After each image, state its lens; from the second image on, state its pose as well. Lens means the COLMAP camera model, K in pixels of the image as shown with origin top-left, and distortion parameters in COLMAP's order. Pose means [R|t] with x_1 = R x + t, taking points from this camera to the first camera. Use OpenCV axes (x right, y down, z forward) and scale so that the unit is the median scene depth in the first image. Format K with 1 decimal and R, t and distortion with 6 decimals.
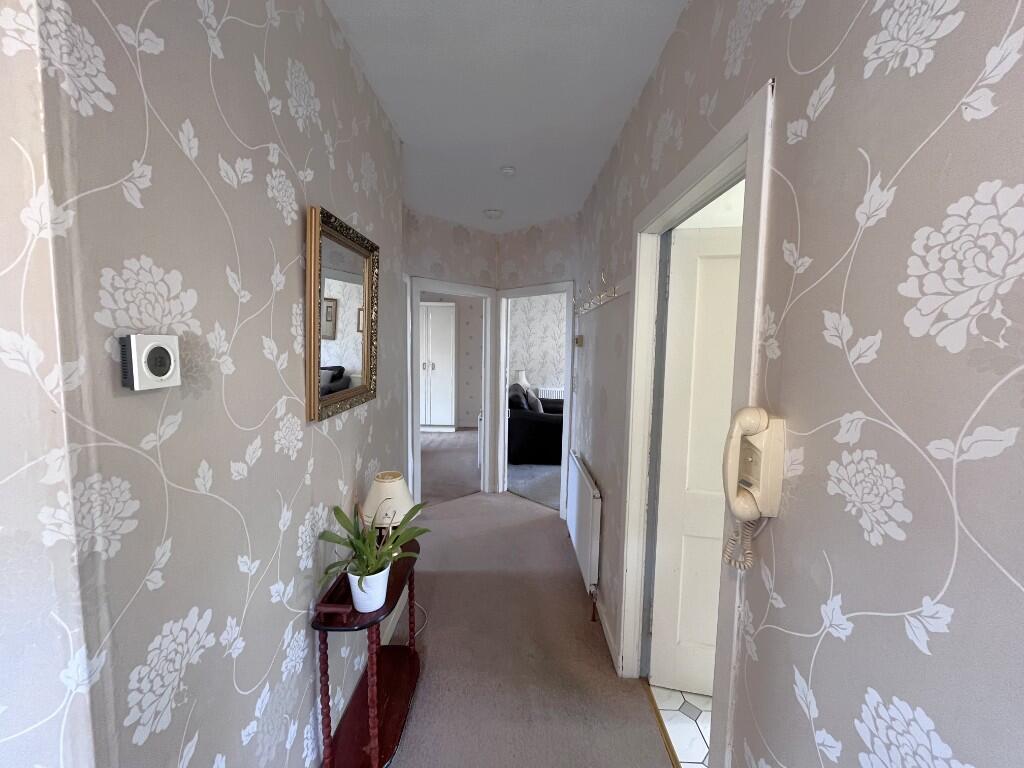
lens RADIAL K [[415.9, 0, 512.2], [0, 415.9, 383.1], [0, 0, 1]] dist [-0.004767, -0.000100]
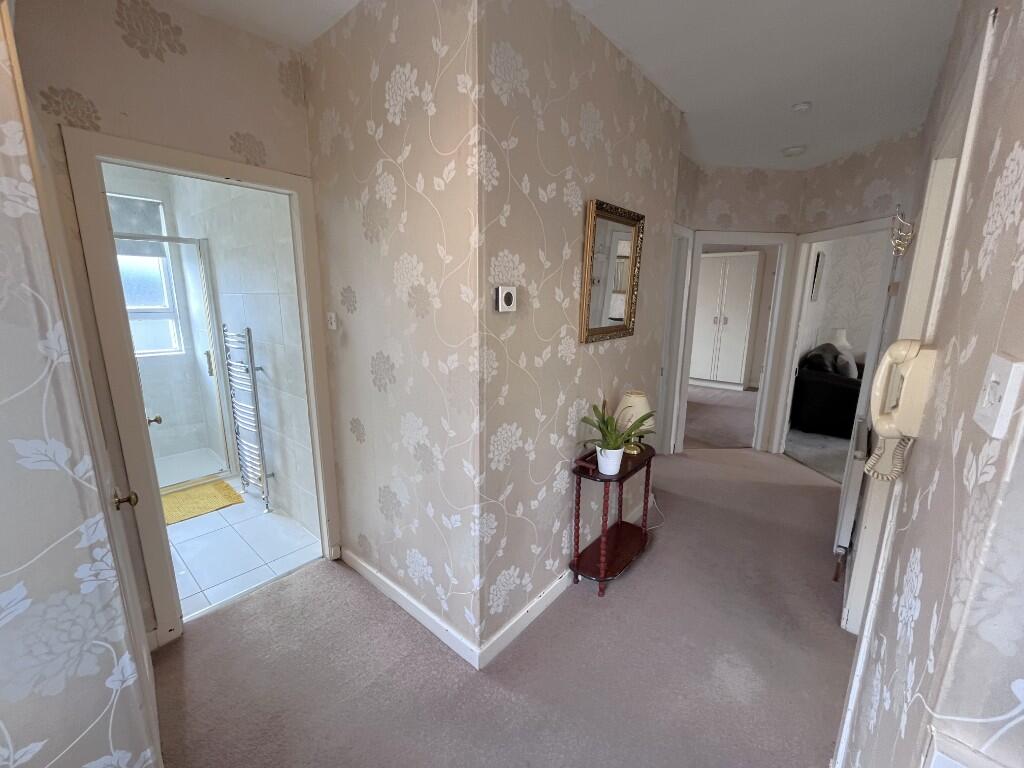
lens RADIAL K [[415.9, 0, 511.2], [0, 415.9, 382.5], [0, 0, 1]] dist [-0.004767, -0.000100]
pose [[0.765716, 0.118569, -0.632156, 0.330634], [-0.053296, 0.991178, 0.121351, 0.065378], [0.640967, -0.059229, 0.765280, -0.384463]]
